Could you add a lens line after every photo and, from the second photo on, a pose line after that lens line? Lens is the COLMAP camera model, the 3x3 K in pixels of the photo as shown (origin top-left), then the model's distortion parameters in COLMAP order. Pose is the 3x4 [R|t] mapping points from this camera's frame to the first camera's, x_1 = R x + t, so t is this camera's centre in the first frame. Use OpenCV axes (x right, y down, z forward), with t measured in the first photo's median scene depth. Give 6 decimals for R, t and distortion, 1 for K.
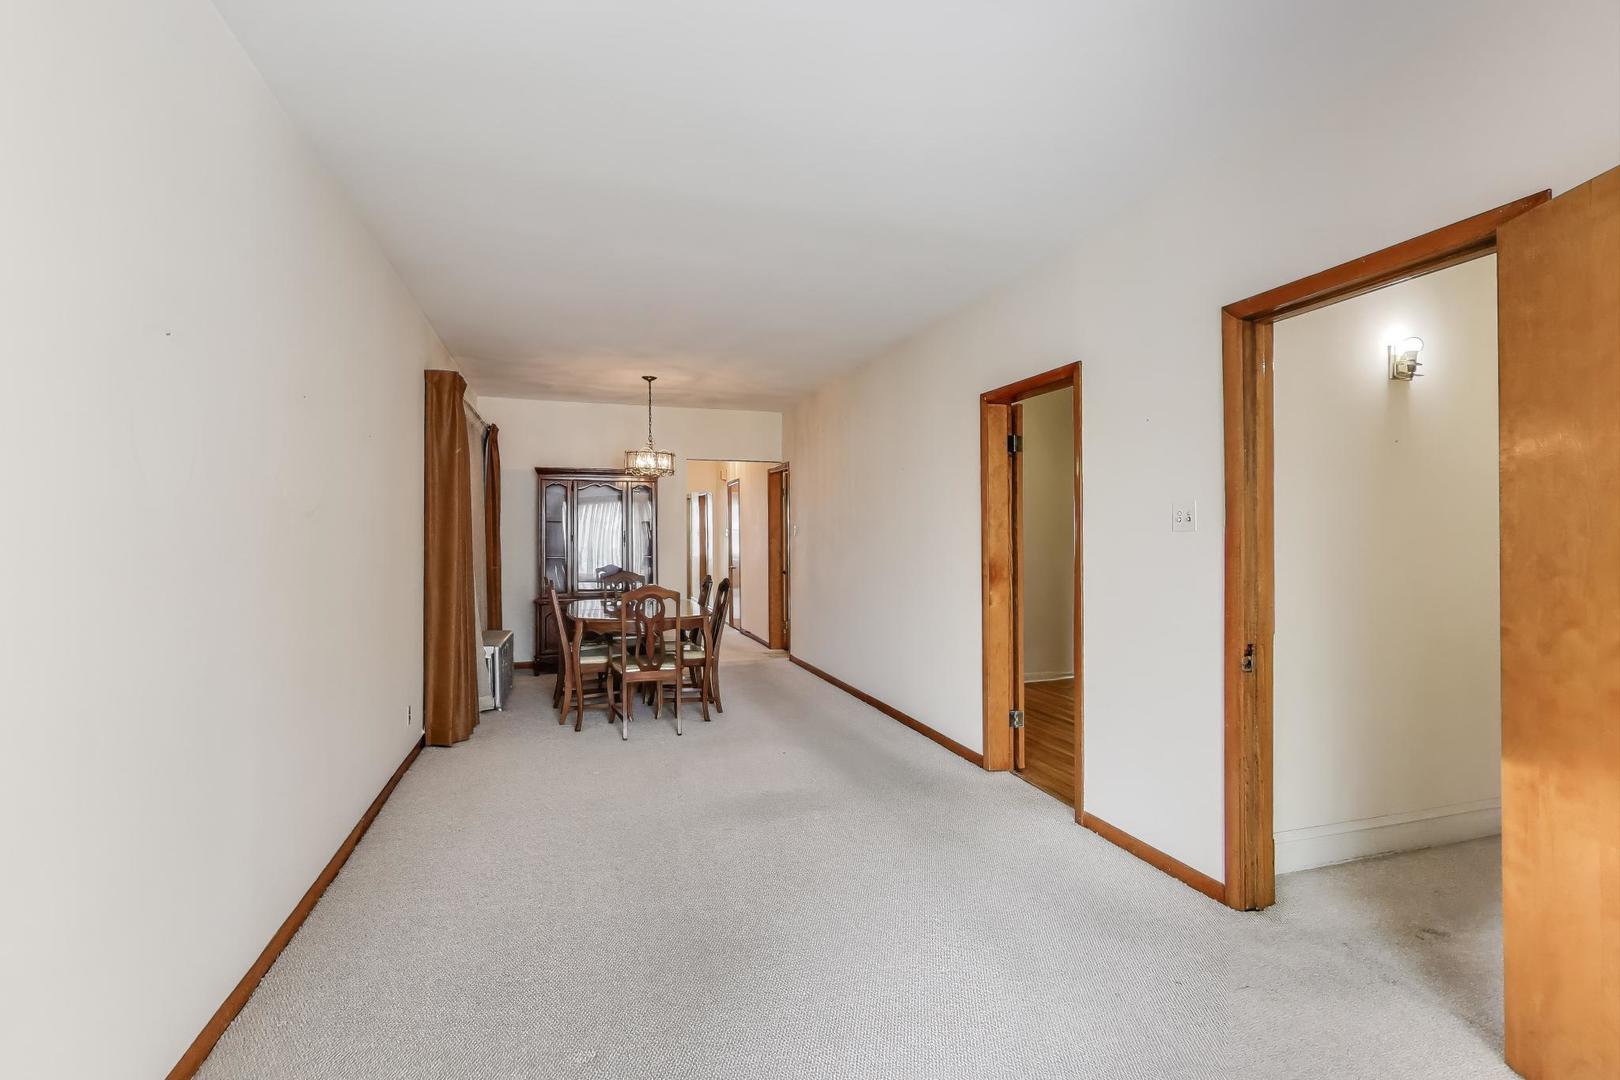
lens RADIAL K [[727.2, 0, 834.2], [0, 727.2, 518.2], [0, 0, 1]] dist [-0.000308, 0.000020]
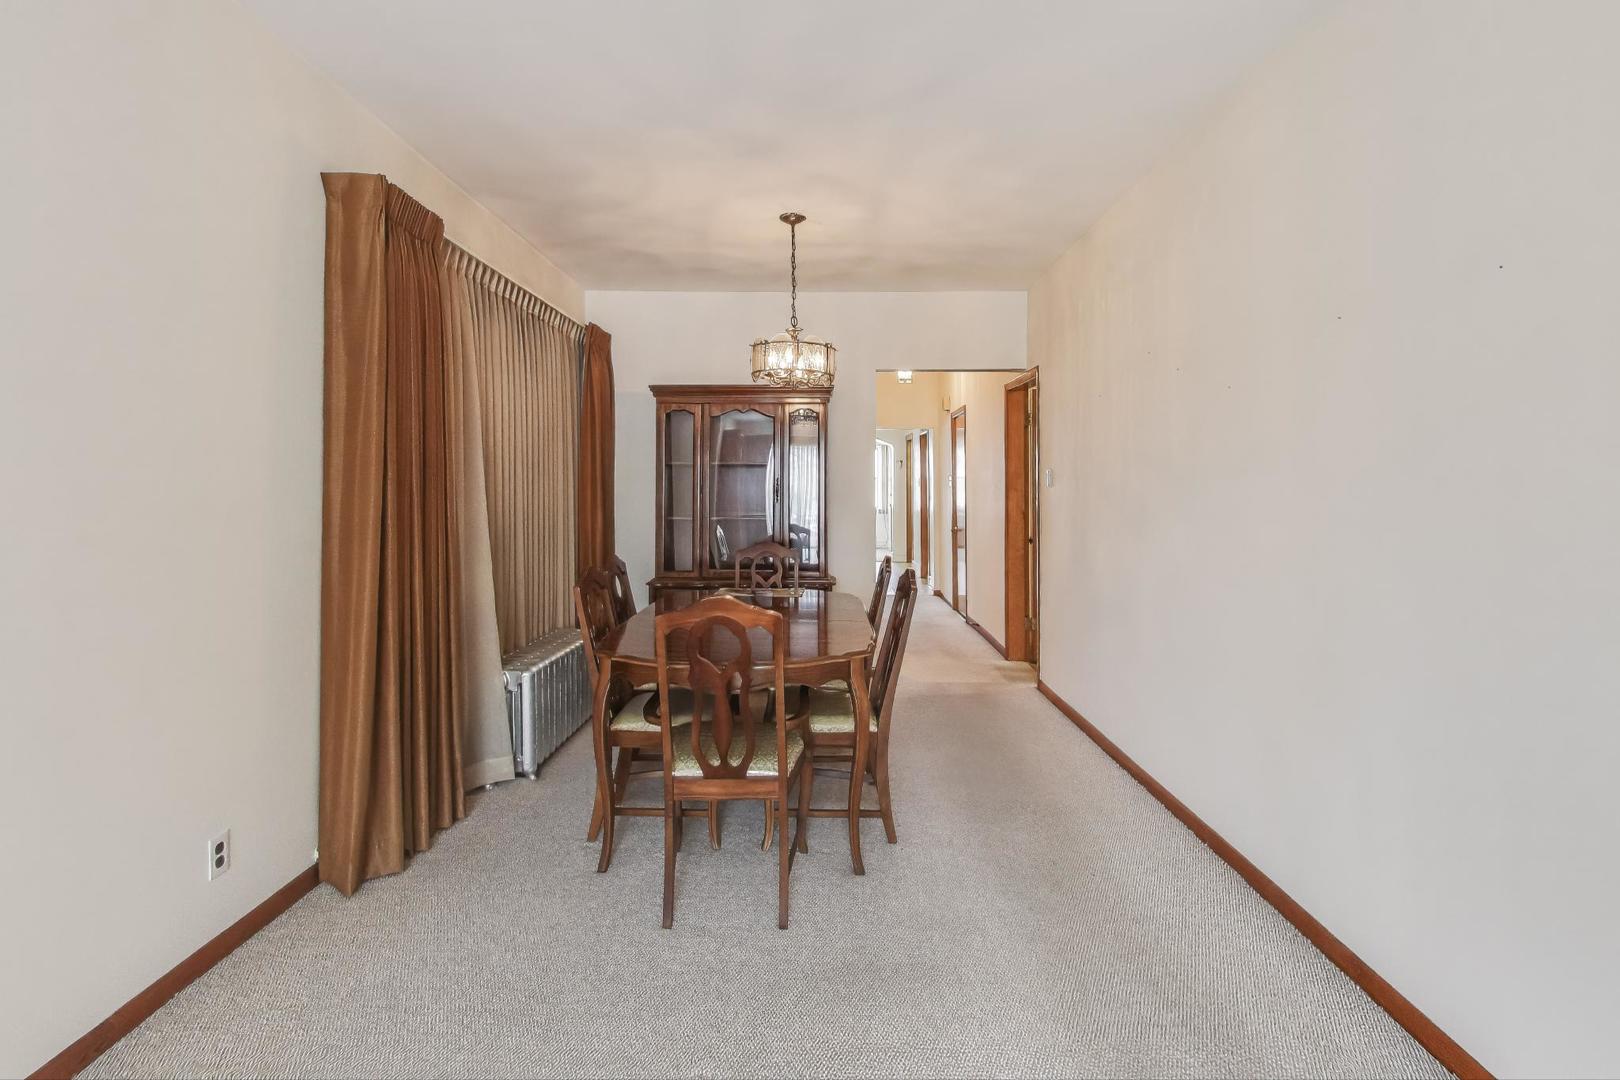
lens RADIAL K [[756.5, 0, 808.3], [0, 756.5, 501.1], [0, 0, 1]] dist [-0.000995, -0.000038]
pose [[0.937035, 0.009221, -0.349114, -0.021304], [0.006178, 0.999057, 0.042969, 0.007788], [0.349181, -0.042421, 0.936095, 0.341423]]
